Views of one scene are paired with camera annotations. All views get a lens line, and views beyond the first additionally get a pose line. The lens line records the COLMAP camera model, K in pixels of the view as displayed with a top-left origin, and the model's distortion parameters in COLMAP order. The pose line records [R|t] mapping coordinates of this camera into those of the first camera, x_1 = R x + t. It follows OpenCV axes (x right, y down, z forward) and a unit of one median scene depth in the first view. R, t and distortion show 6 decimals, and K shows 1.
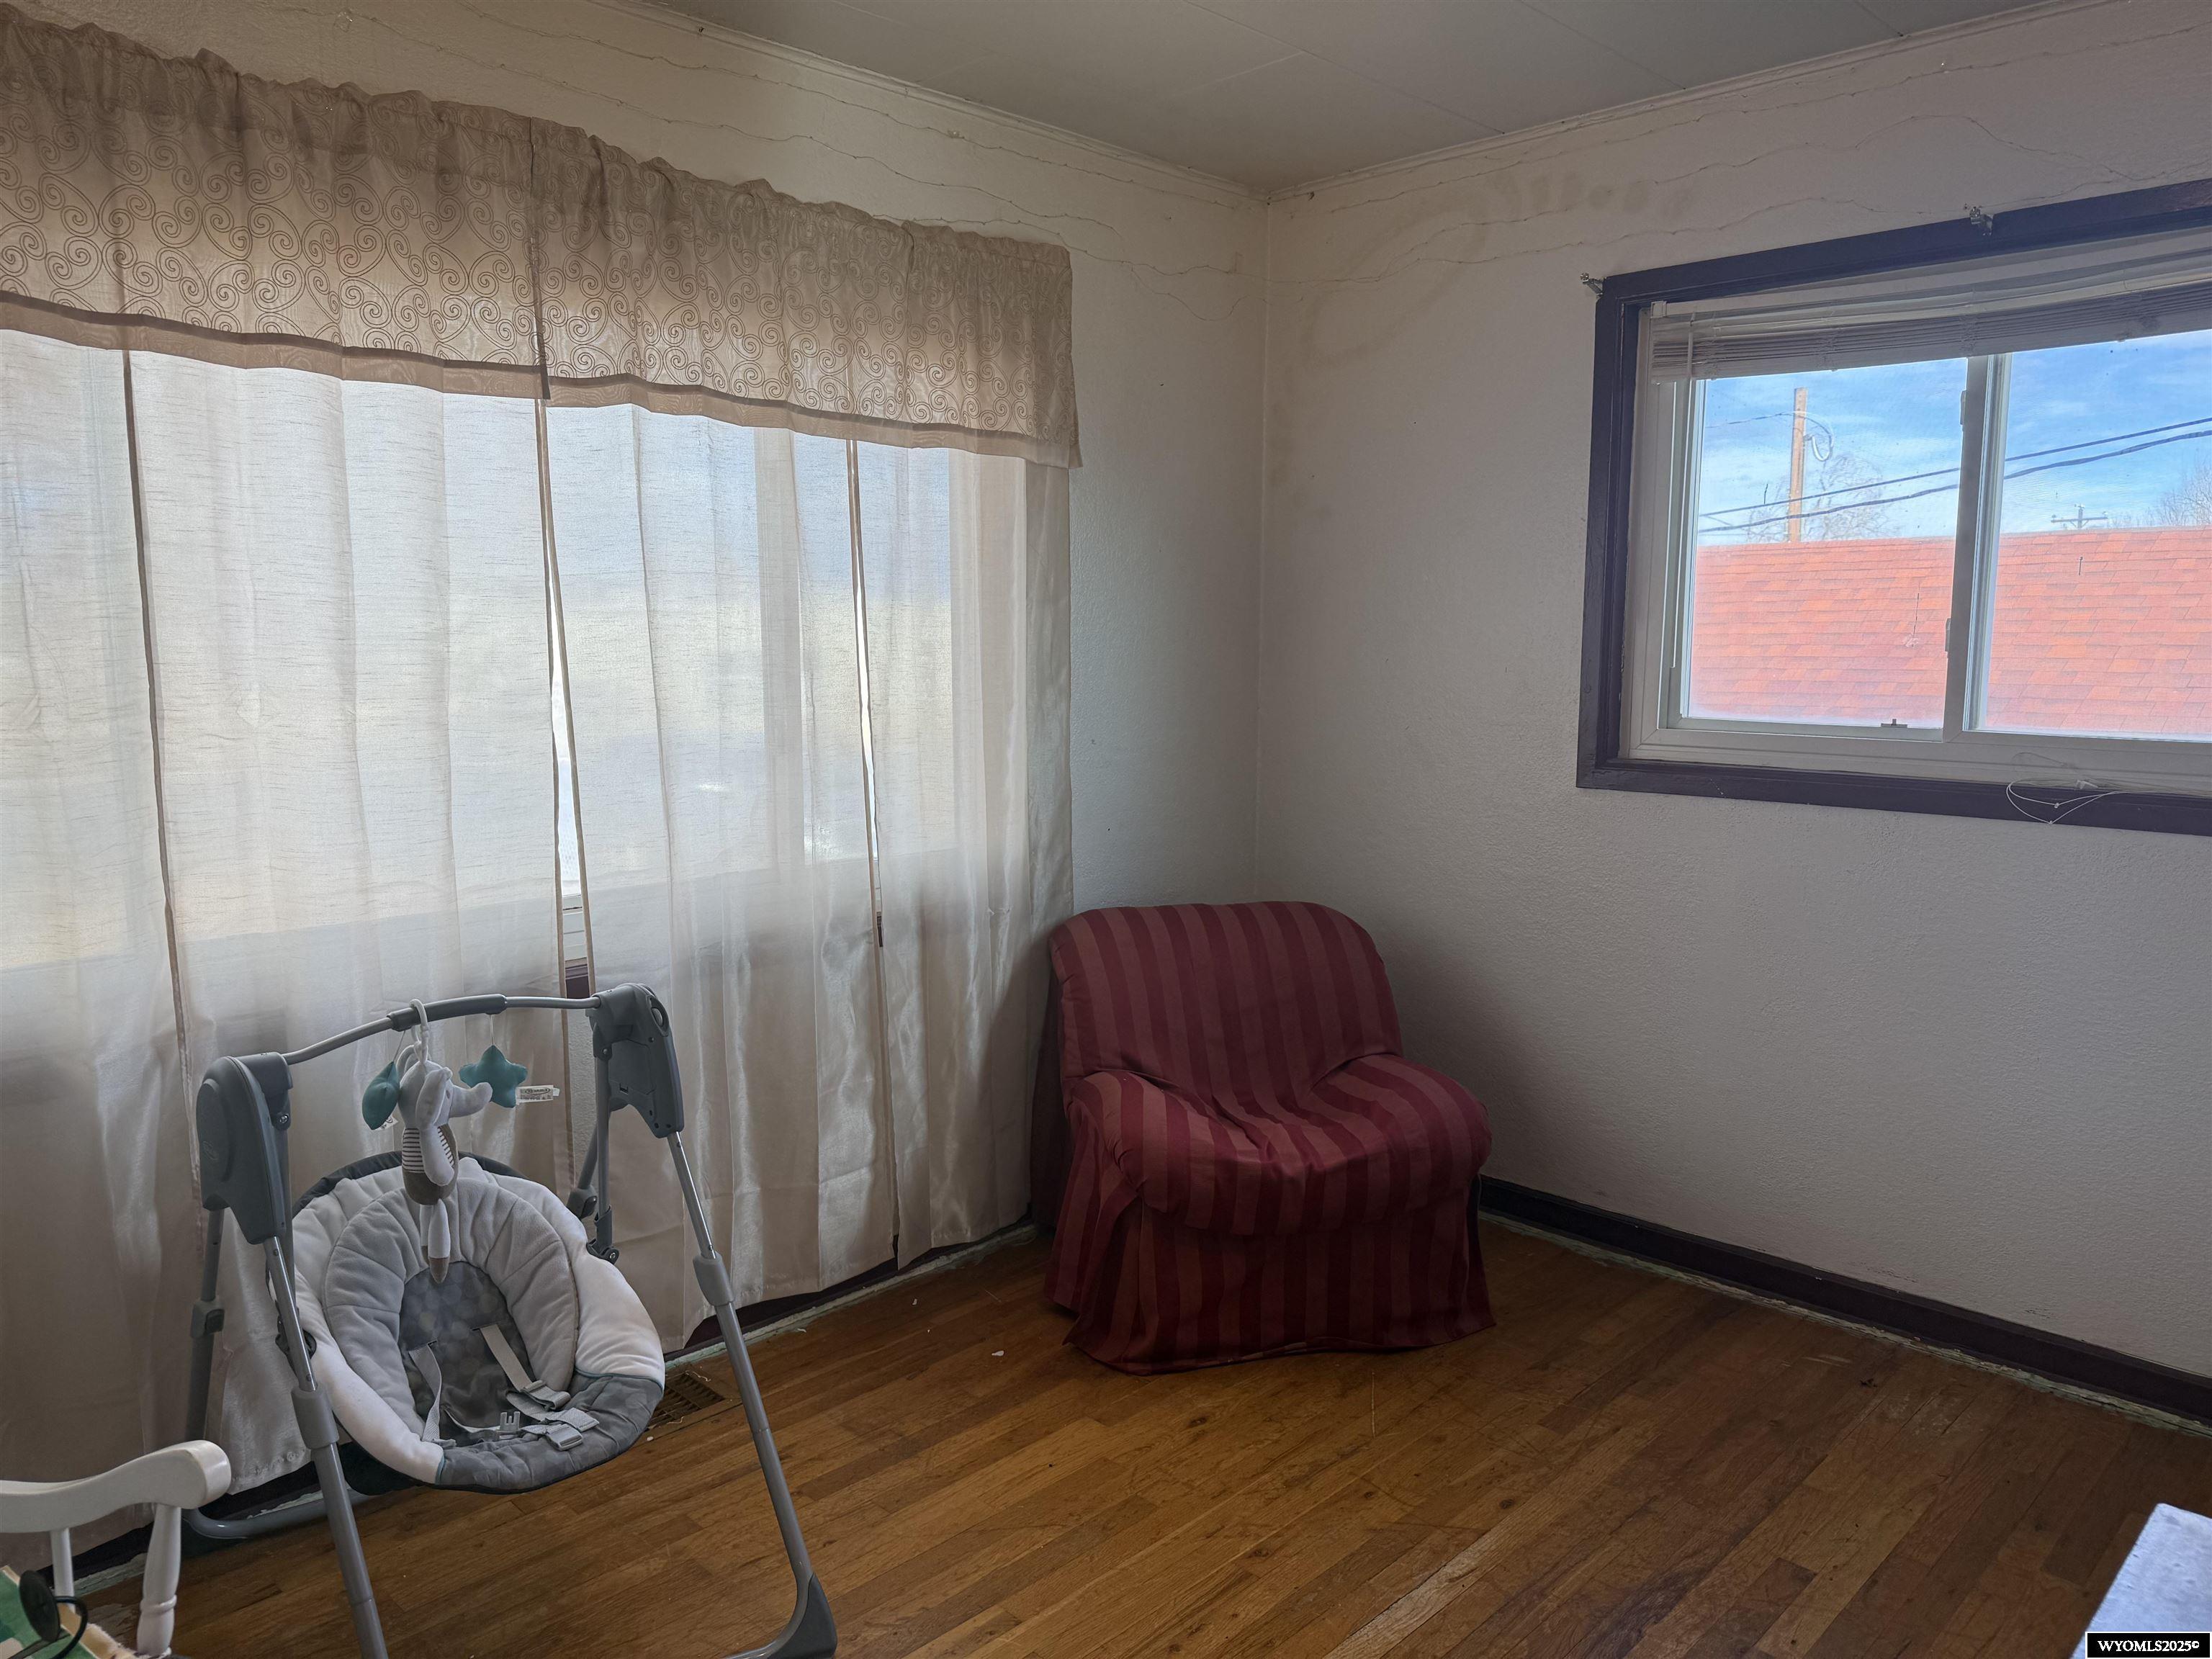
lens RADIAL K [[1567.9, 0, 1106.7], [0, 1567.9, 839.1], [0, 0, 1]] dist [0.098704, -0.123056]
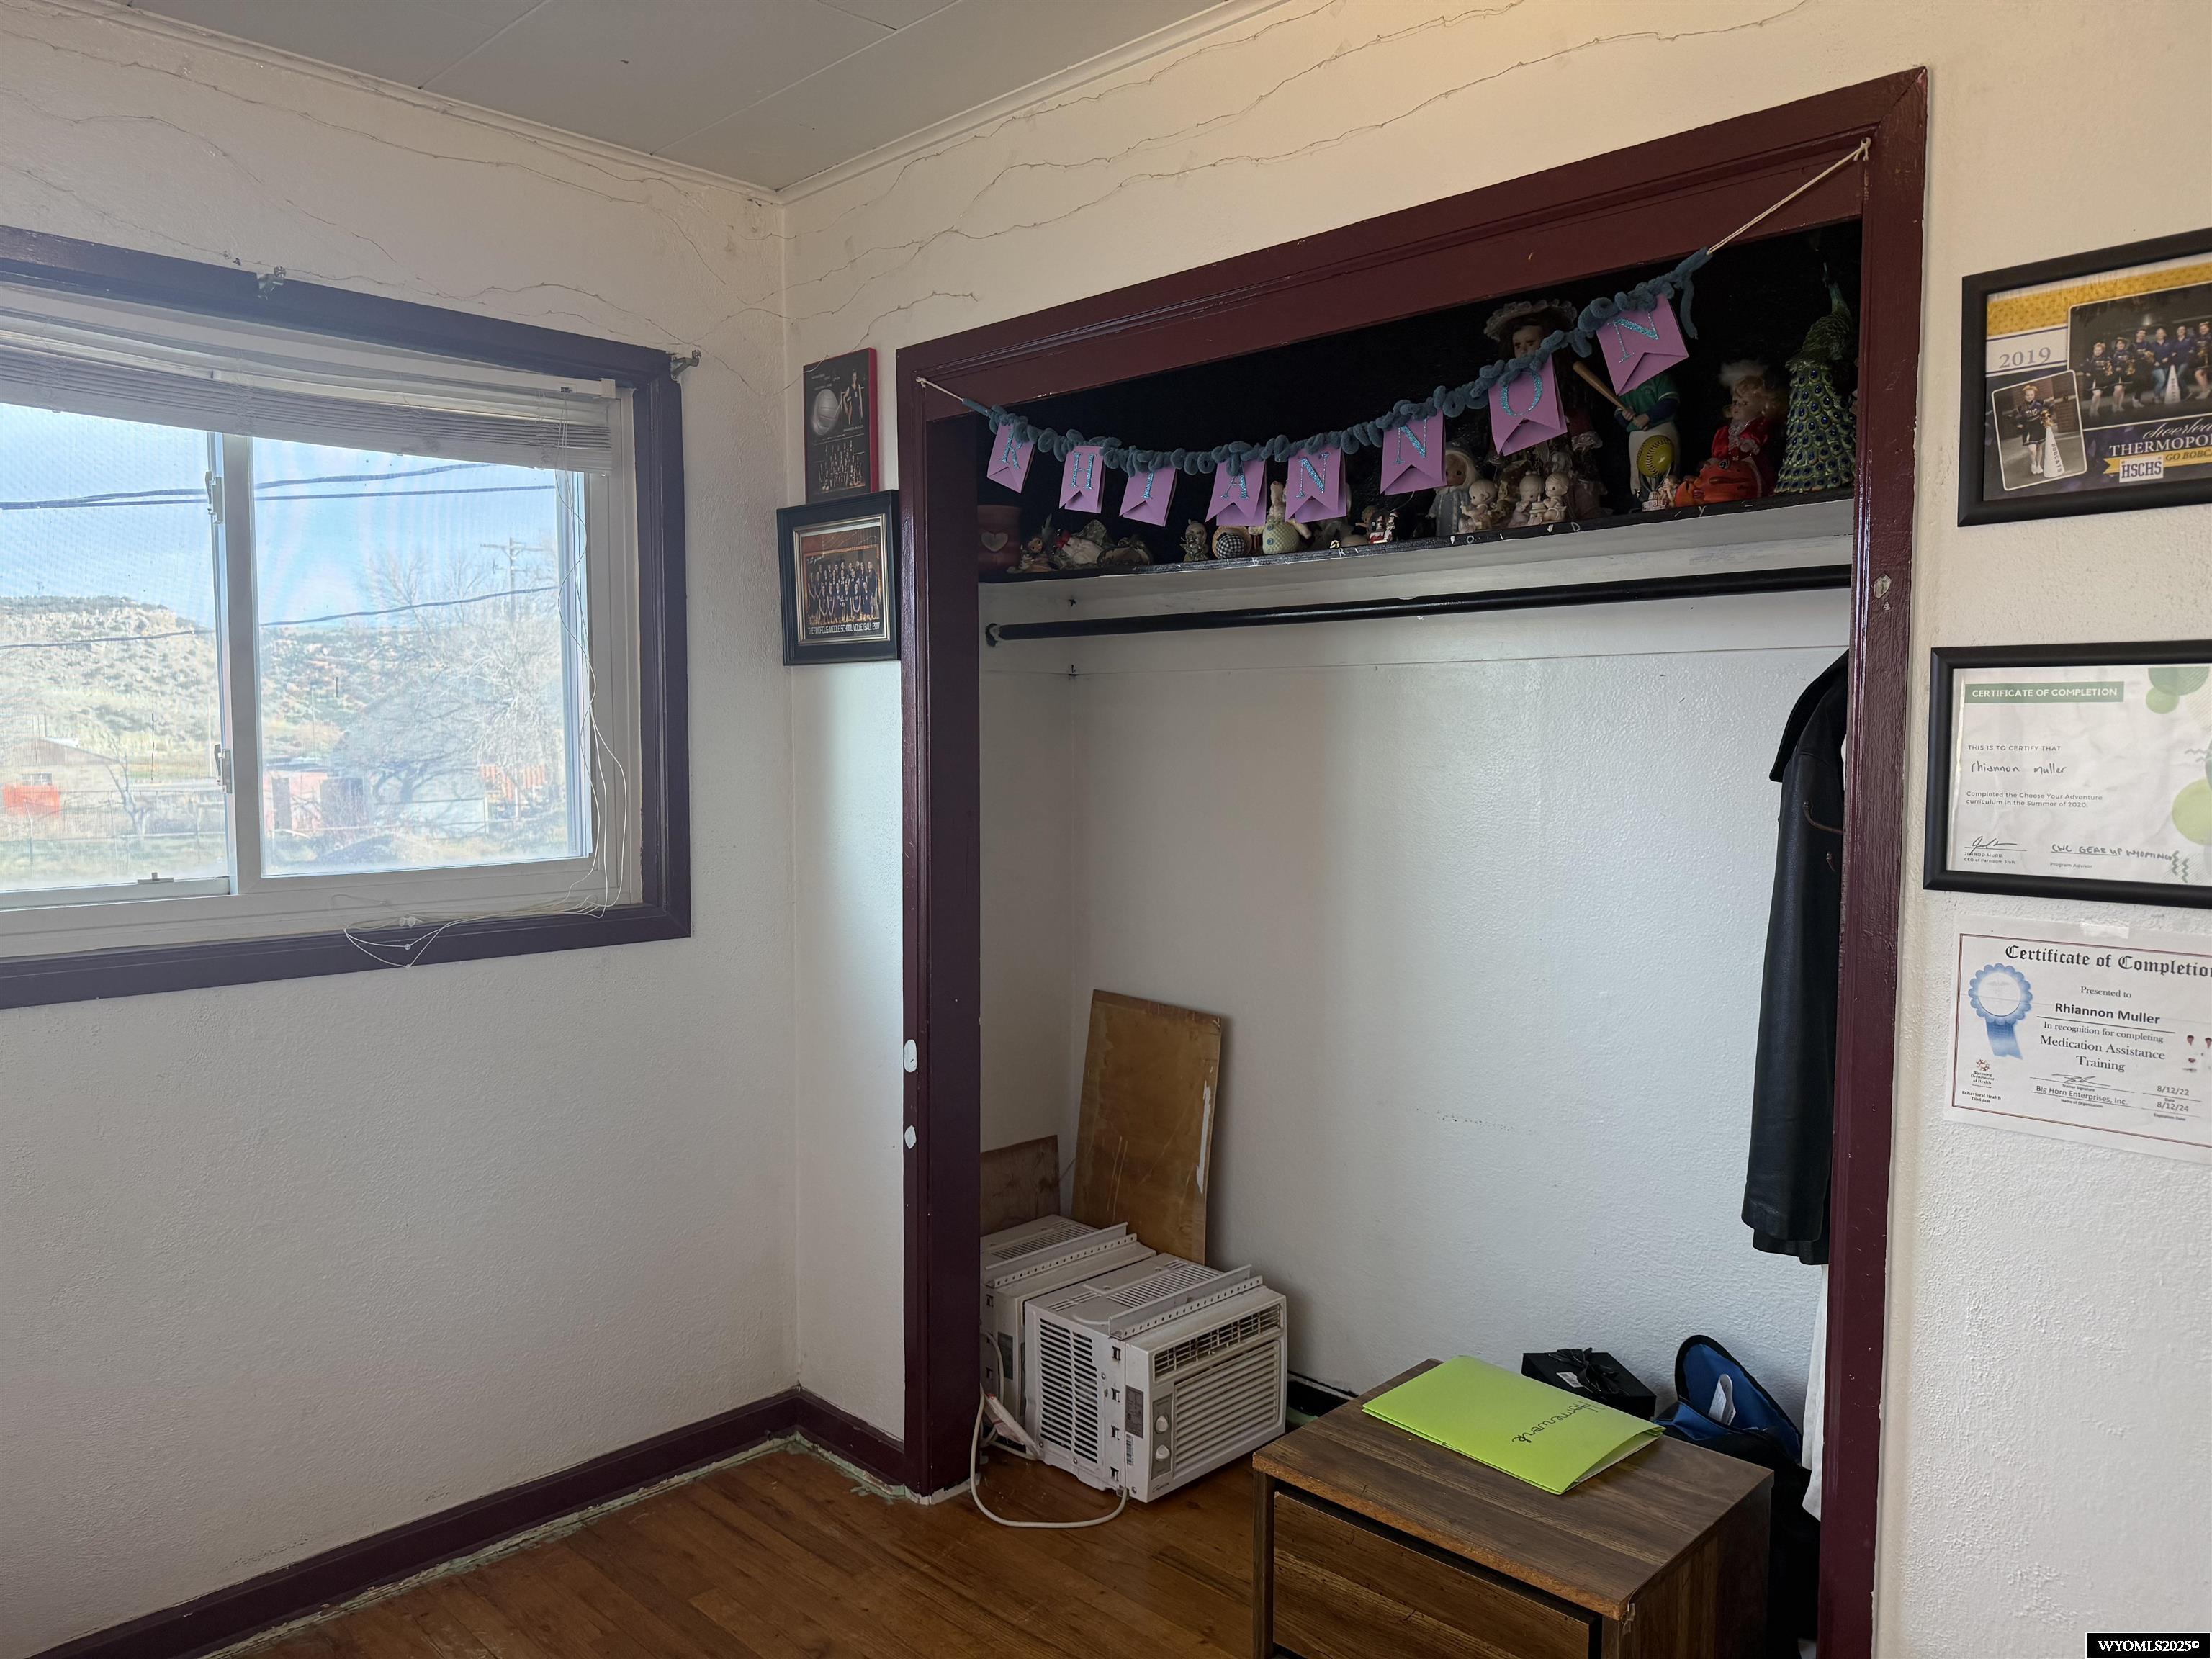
lens RADIAL K [[1615.0, 0, 1083.2], [0, 1615.0, 832.8], [0, 0, 1]] dist [-0.006215, 0.006979]
pose [[-0.013692, -0.069453, 0.997491, -0.321205], [0.129263, 0.989091, 0.070642, -0.097606], [-0.991516, 0.129906, -0.004565, 0.588240]]
